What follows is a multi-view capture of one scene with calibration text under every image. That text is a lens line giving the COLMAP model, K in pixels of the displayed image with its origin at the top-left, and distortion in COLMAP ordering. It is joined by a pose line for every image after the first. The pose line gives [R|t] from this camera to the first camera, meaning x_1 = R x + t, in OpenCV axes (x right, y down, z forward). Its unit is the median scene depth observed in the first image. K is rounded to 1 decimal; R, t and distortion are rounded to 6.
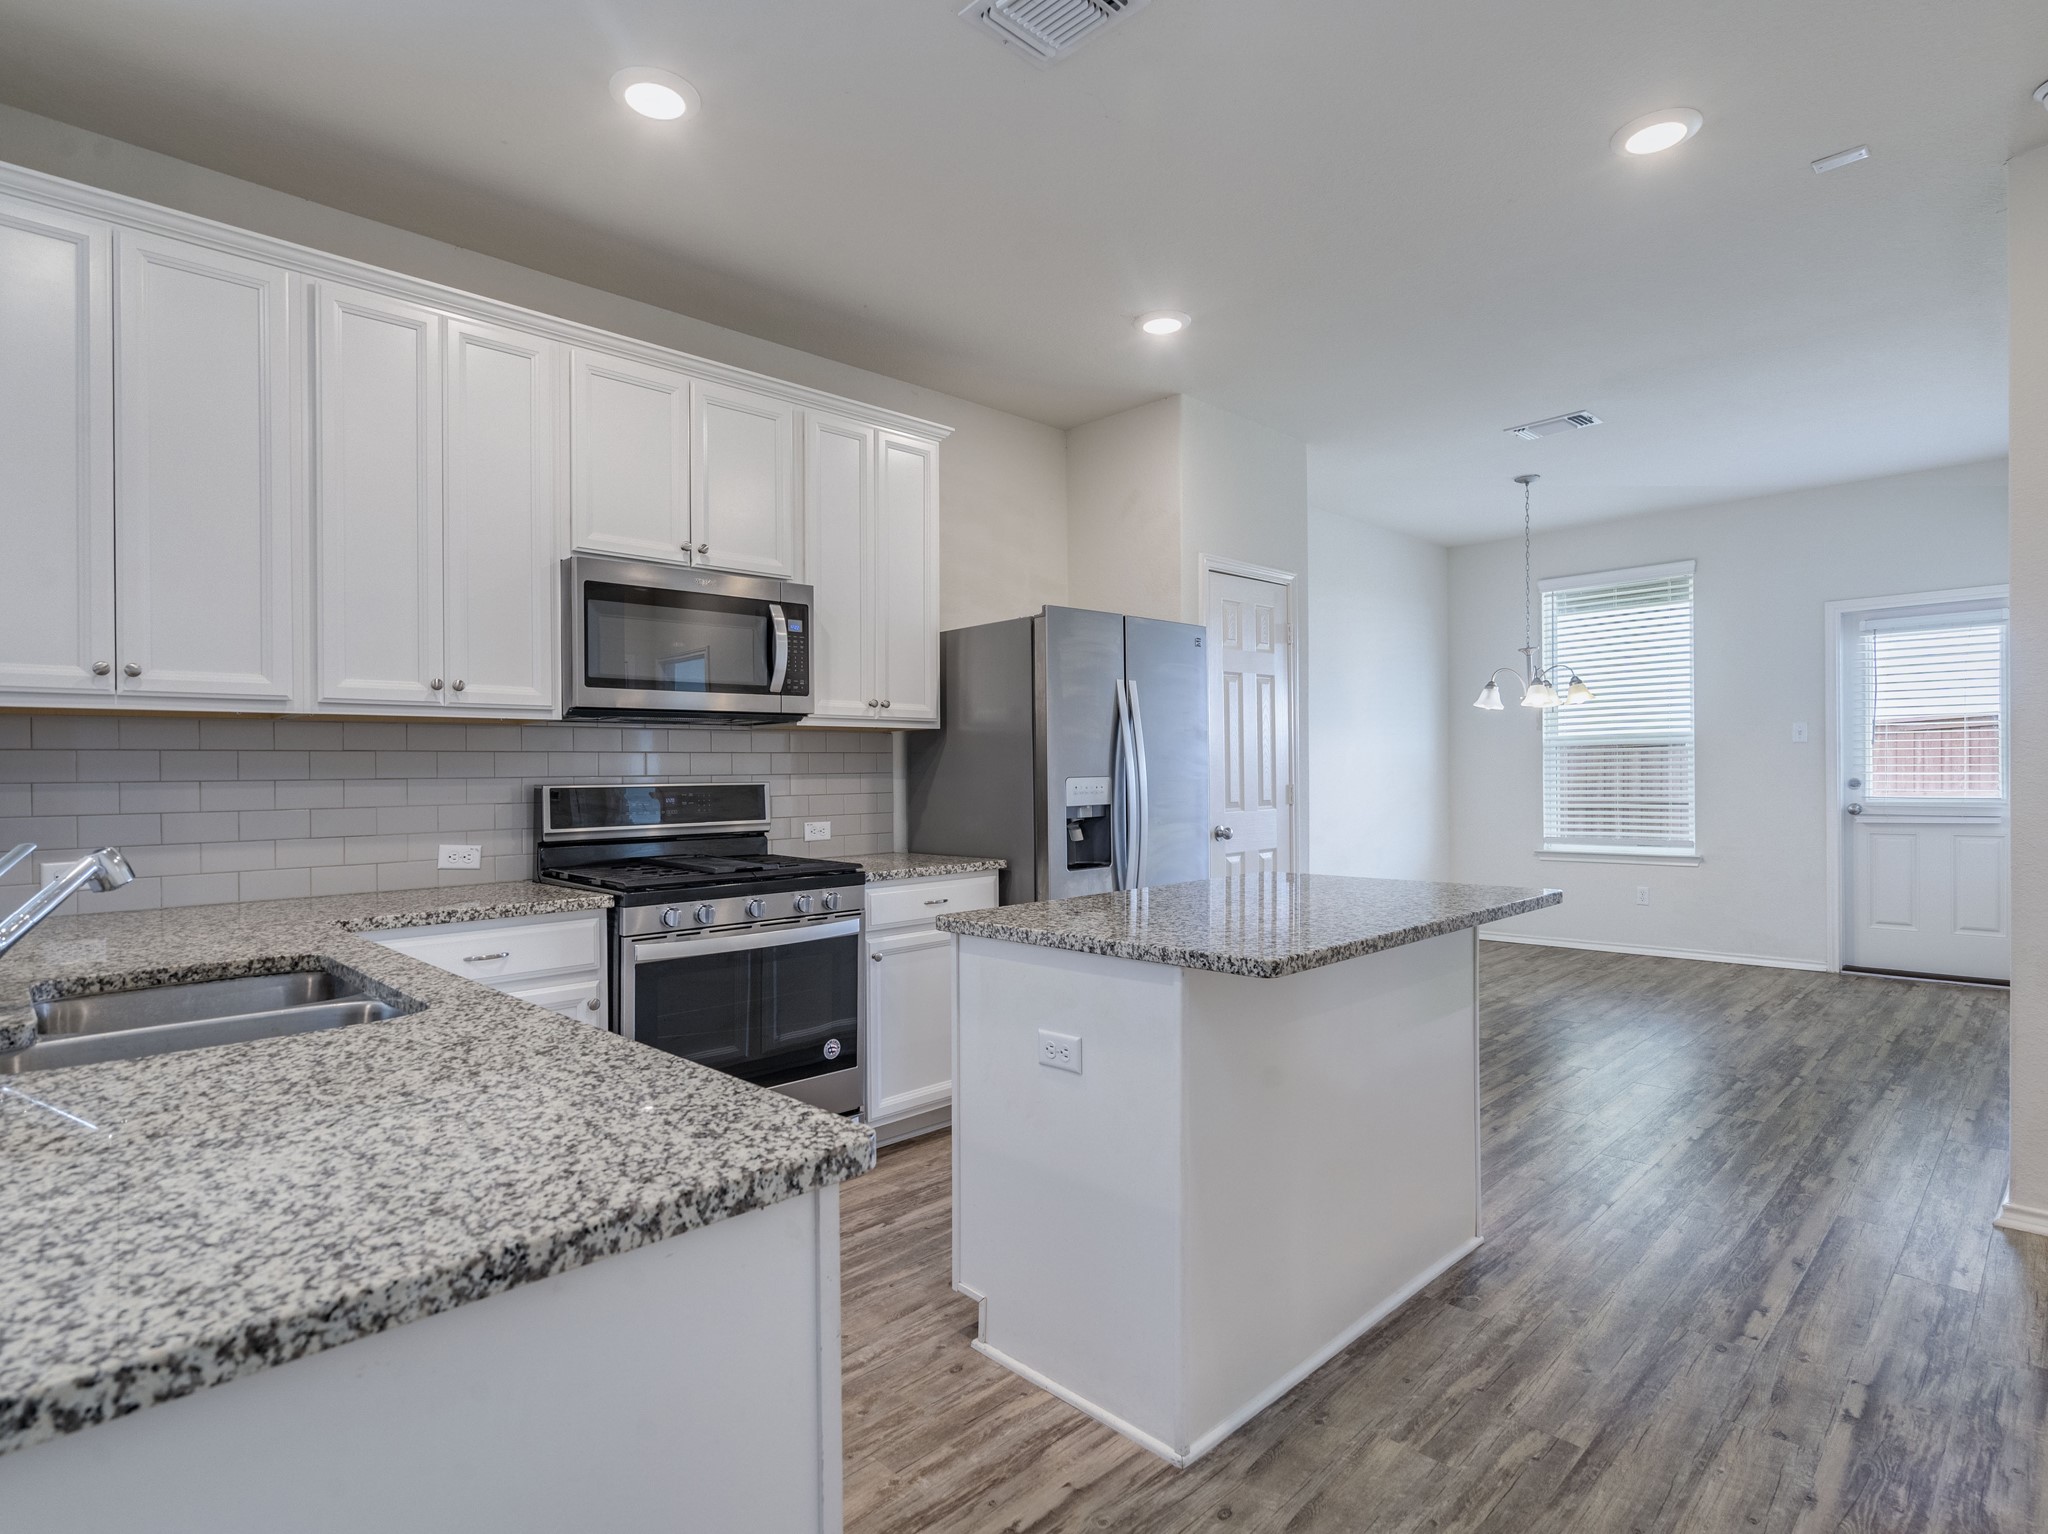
lens RADIAL K [[1058.1, 0, 1020.4], [0, 1058.1, 778.6], [0, 0, 1]] dist [-0.002540, 0.001467]
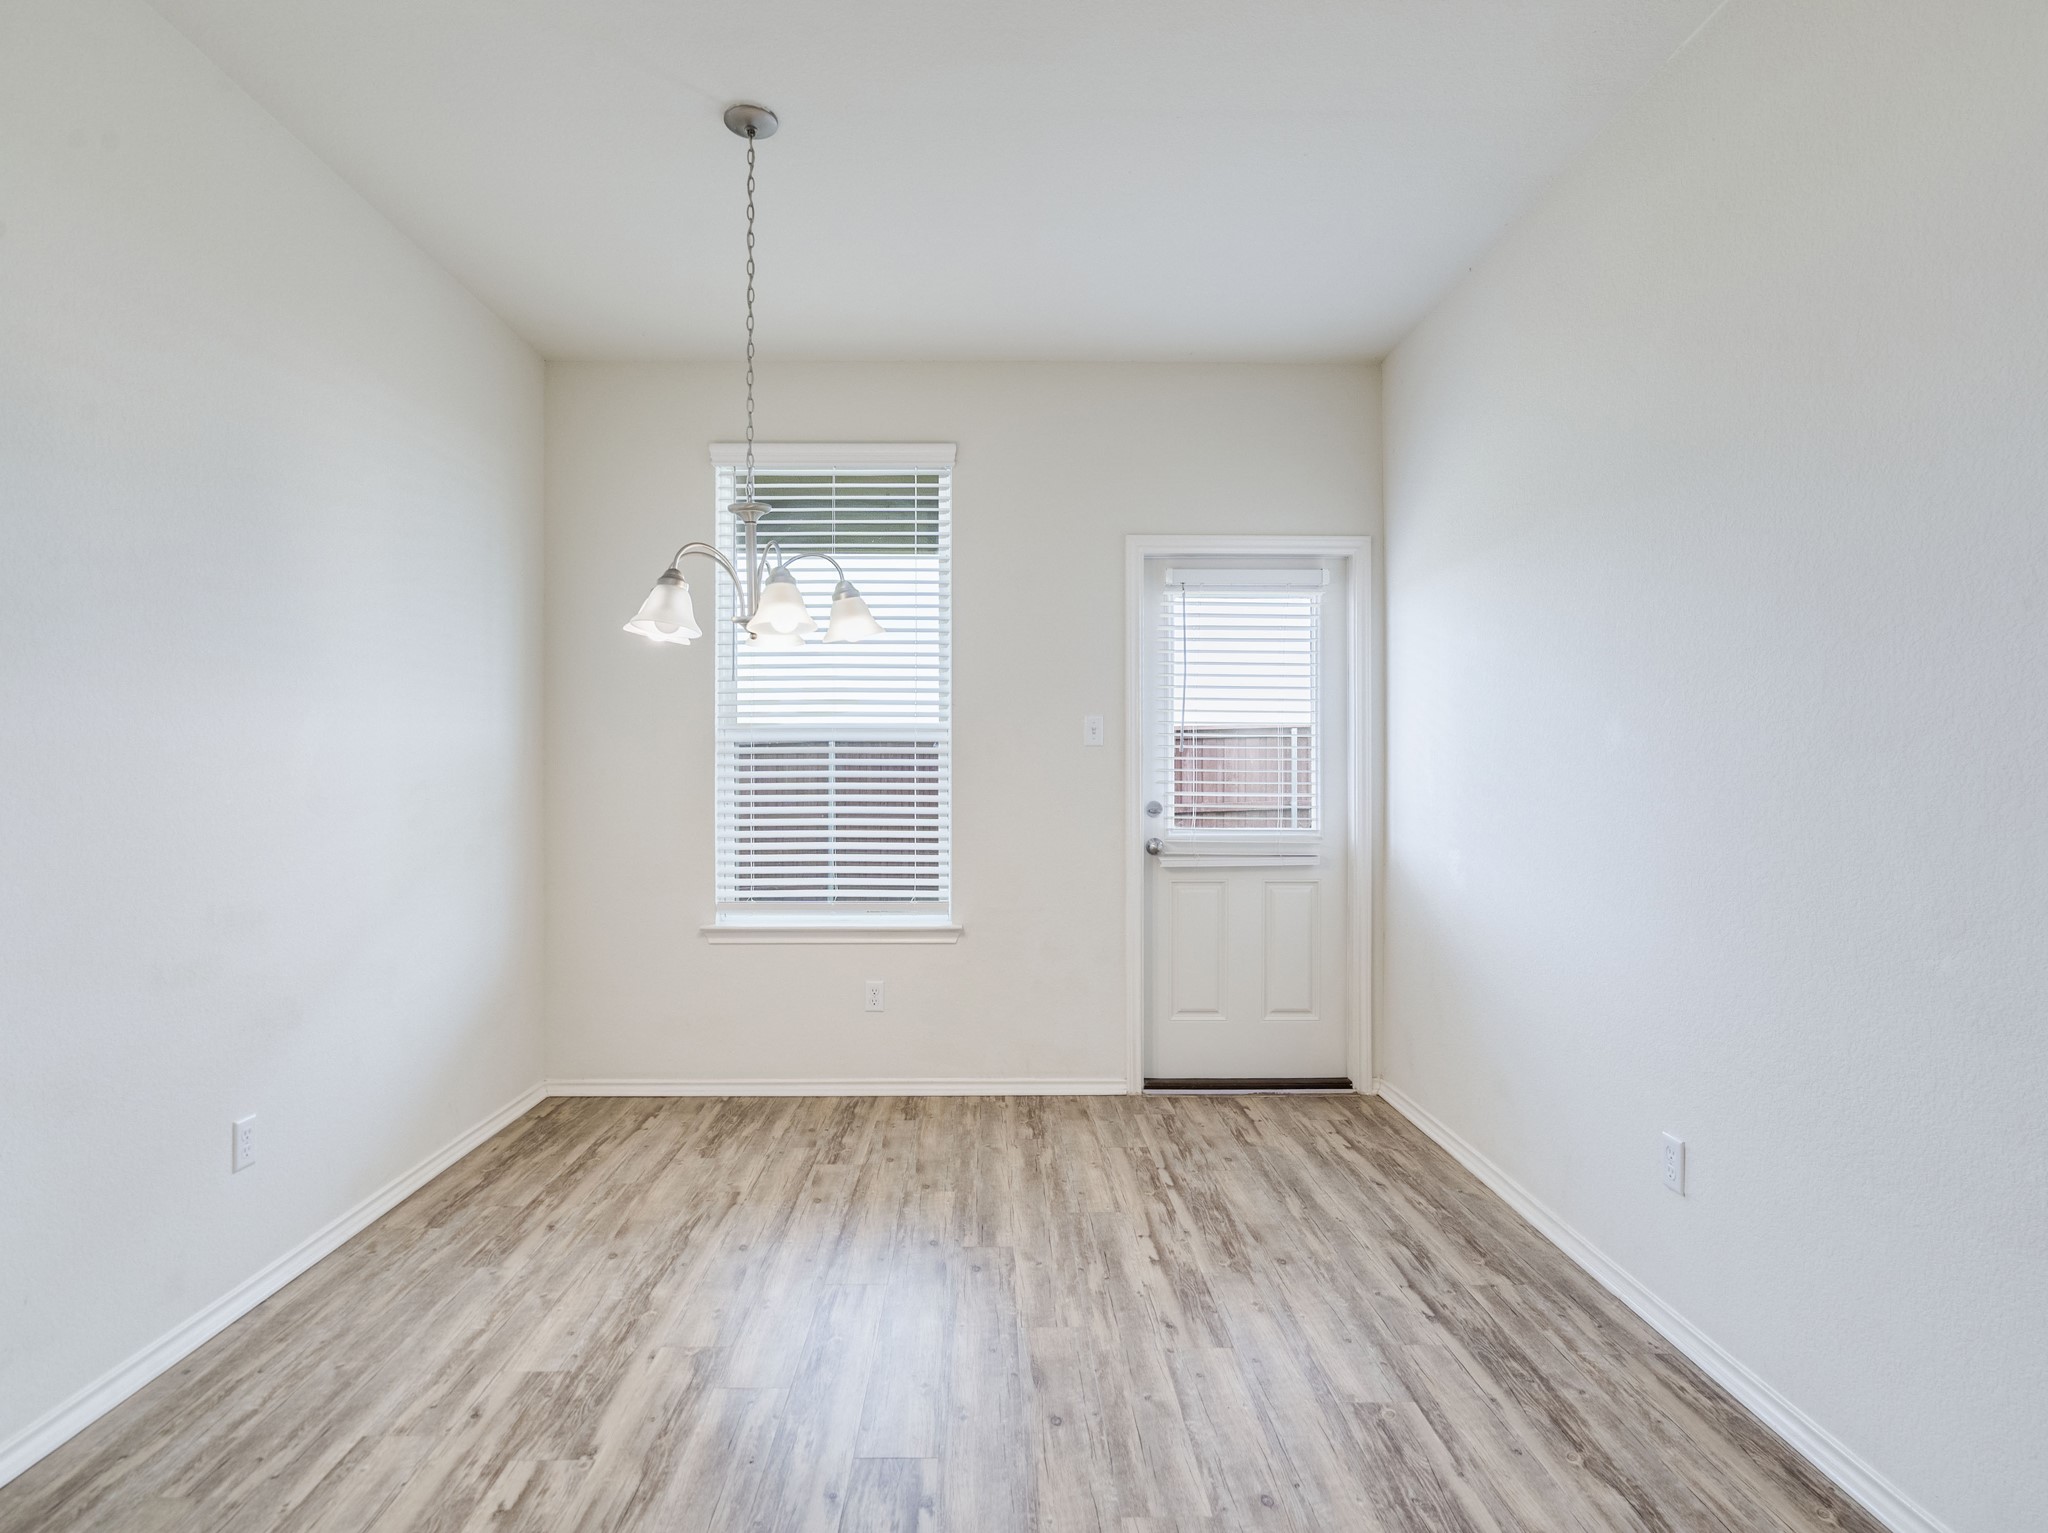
lens RADIAL K [[1058.1, 0, 1009.5], [0, 1058.1, 784.5], [0, 0, 1]] dist [-0.002540, 0.001467]
pose [[0.677914, 0.009313, 0.735083, 0.226106], [-0.005442, 0.999956, -0.007650, -0.005065], [-0.735121, 0.001186, 0.677934, 0.609022]]
